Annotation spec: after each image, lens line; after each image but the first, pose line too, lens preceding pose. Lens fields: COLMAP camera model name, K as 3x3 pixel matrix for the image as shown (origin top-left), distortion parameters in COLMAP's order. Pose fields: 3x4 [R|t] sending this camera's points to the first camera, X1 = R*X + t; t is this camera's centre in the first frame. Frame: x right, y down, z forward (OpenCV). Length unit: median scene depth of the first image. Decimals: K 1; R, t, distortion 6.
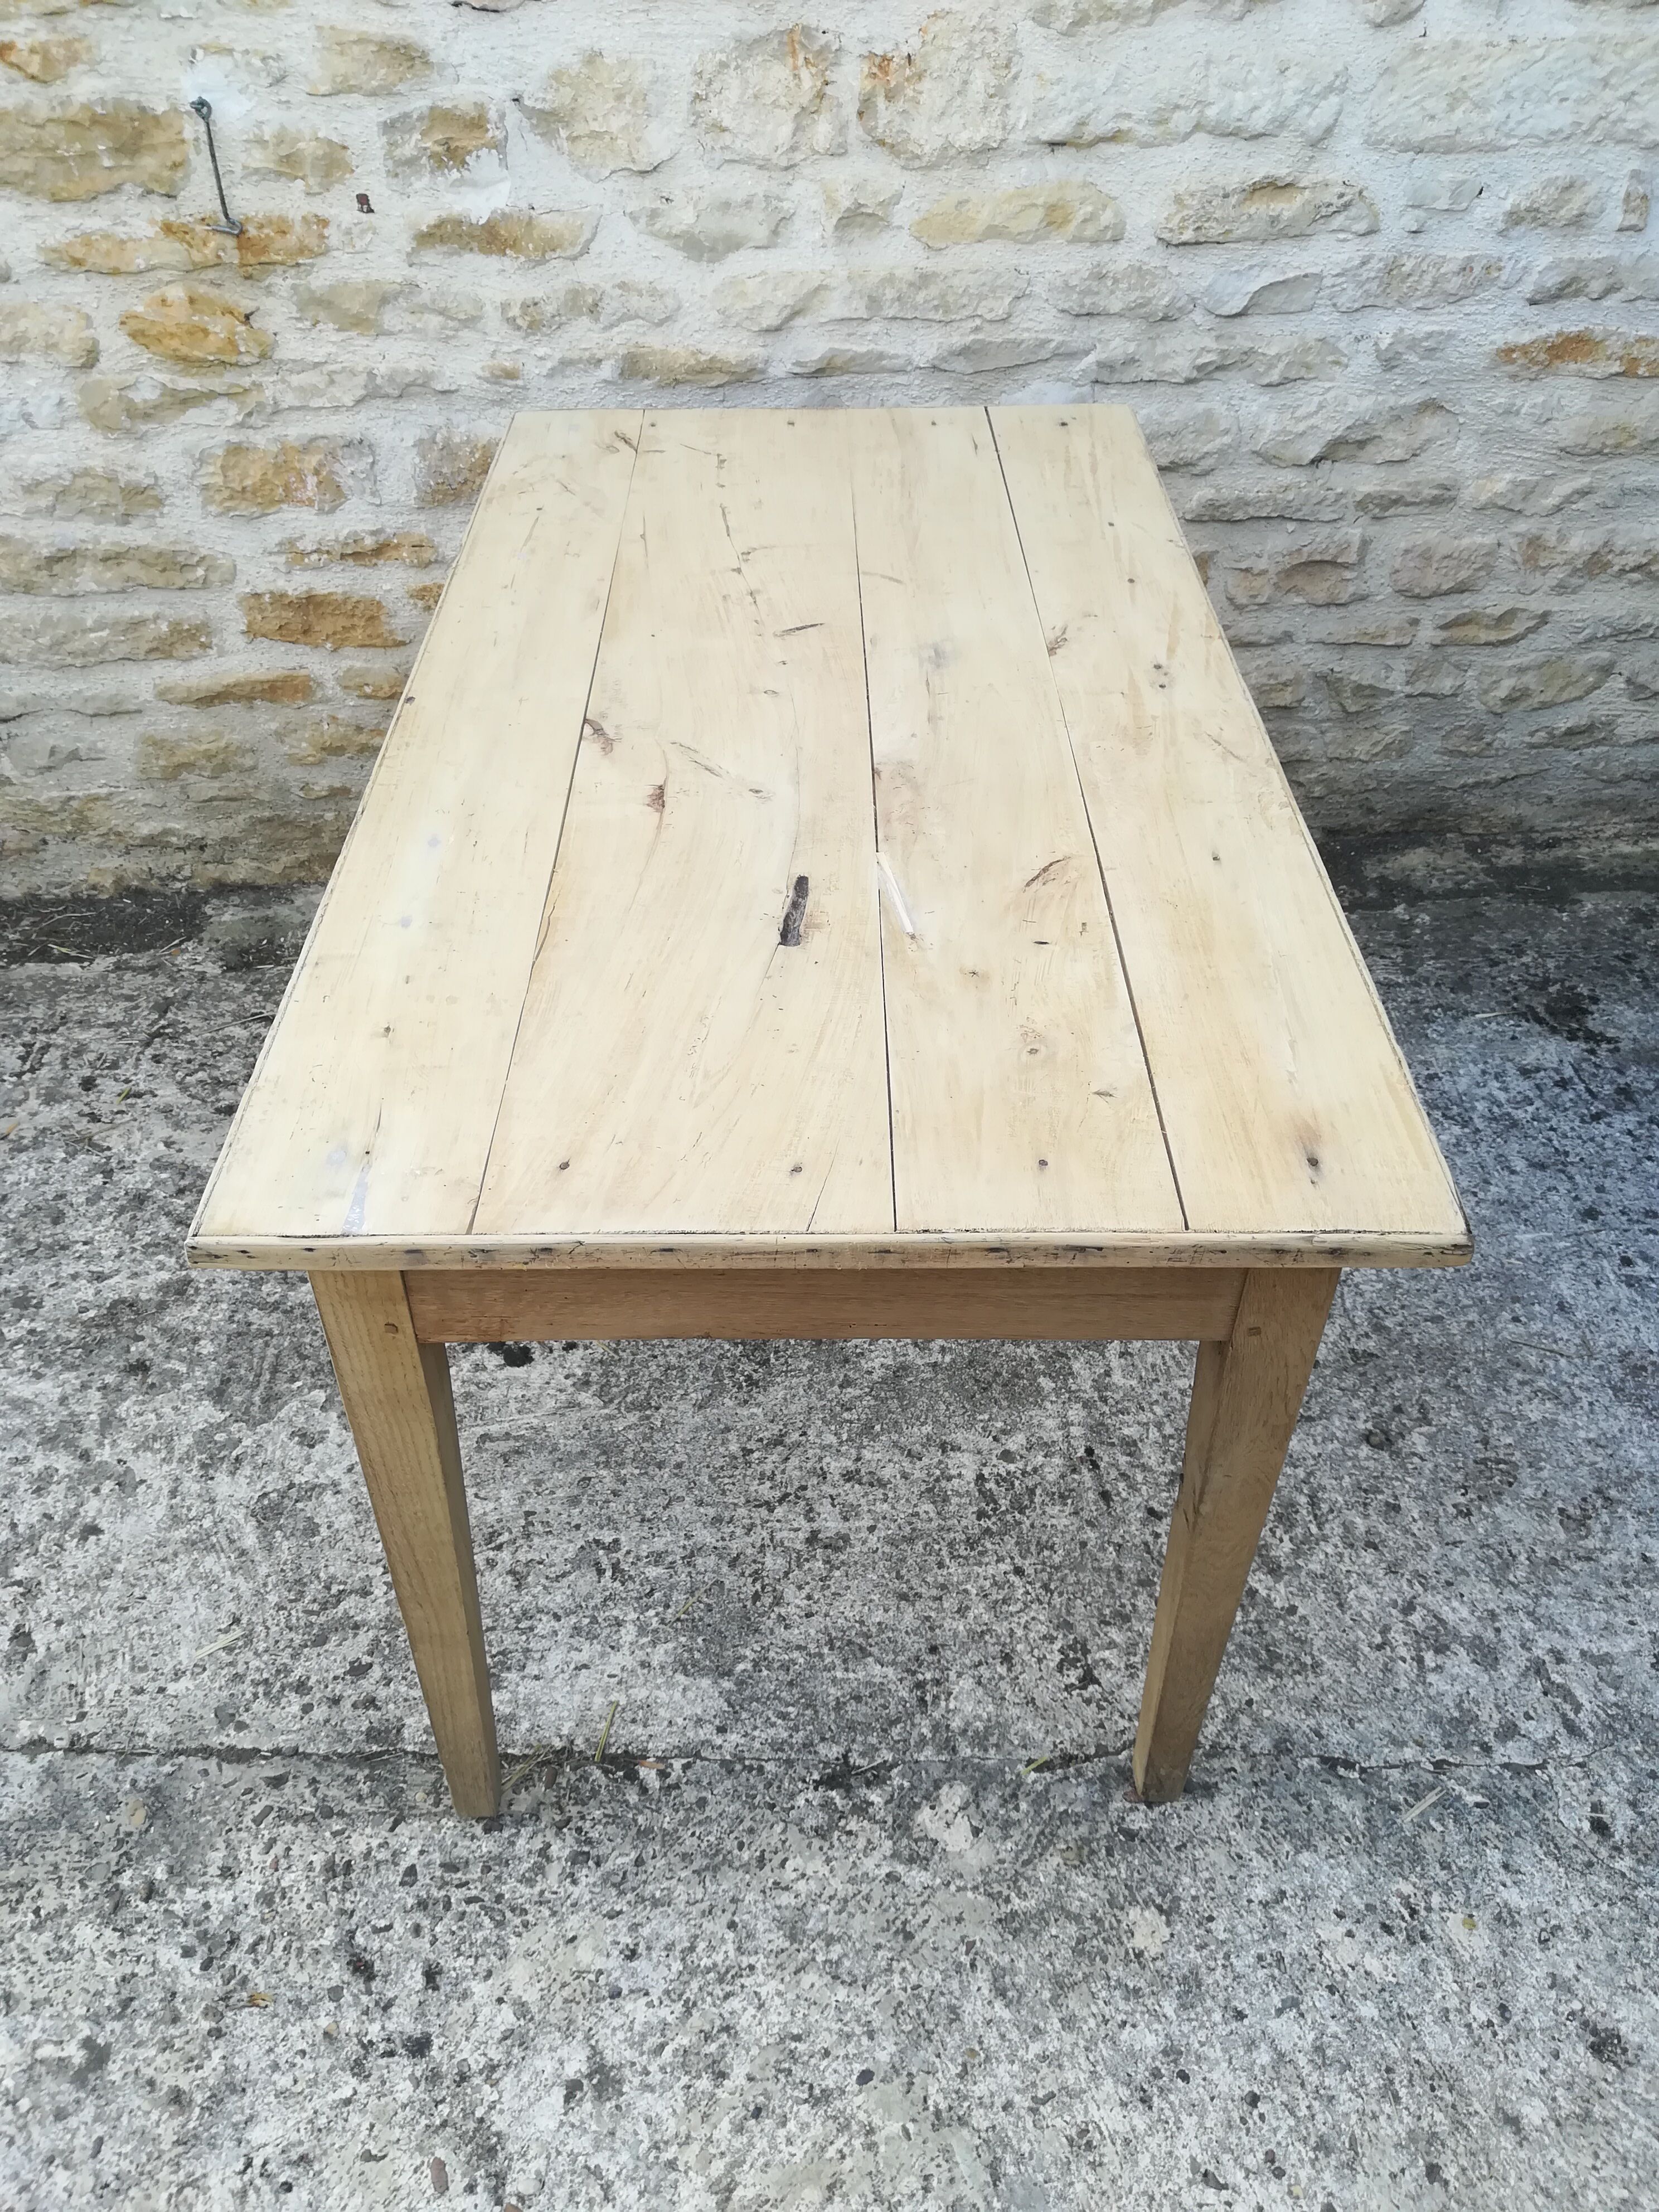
lens RADIAL K [[1738.9, 0, 813.9], [0, 1738.9, 1119.7], [0, 0, 1]] dist [0.052181, -0.086142]
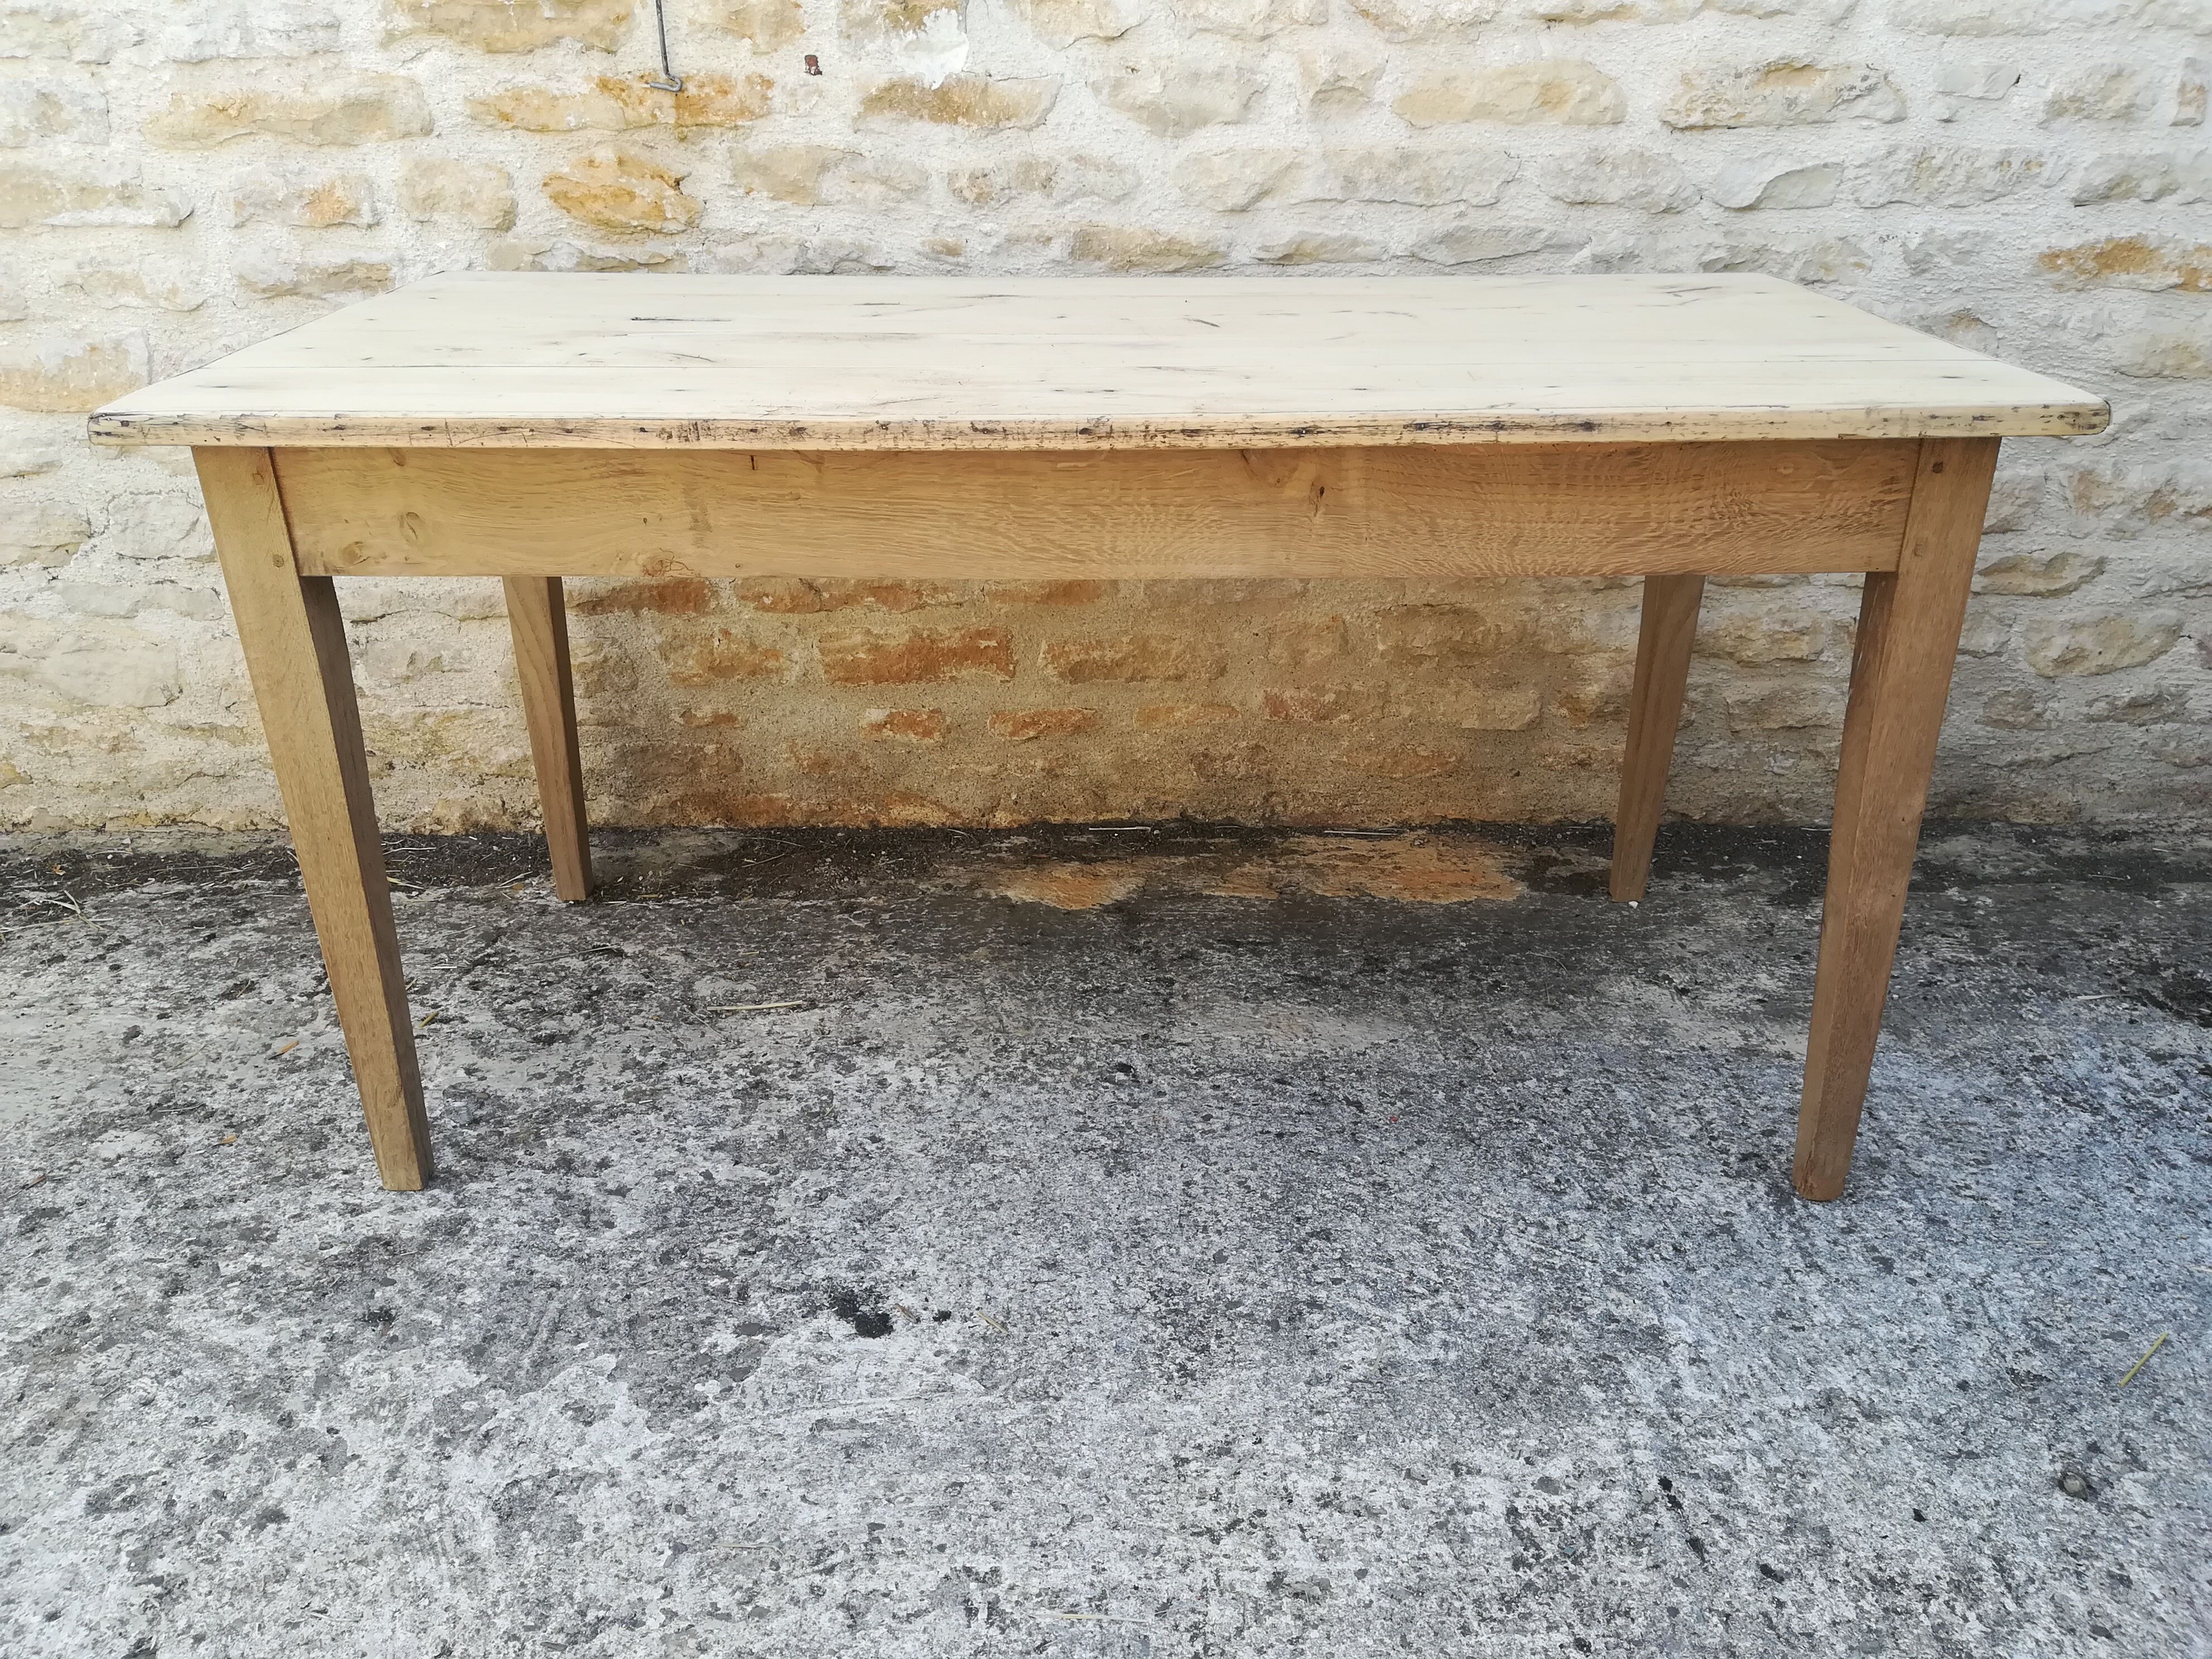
lens RADIAL K [[1738.9, 0, 1110.0], [0, 1738.9, 841.7], [0, 0, 1]] dist [0.052181, -0.086142]
pose [[0.998186, 0.033603, -0.049960, -0.036704], [-0.045590, 0.963820, -0.262626, 0.124180], [0.039327, 0.264427, 0.963604, 0.216375]]
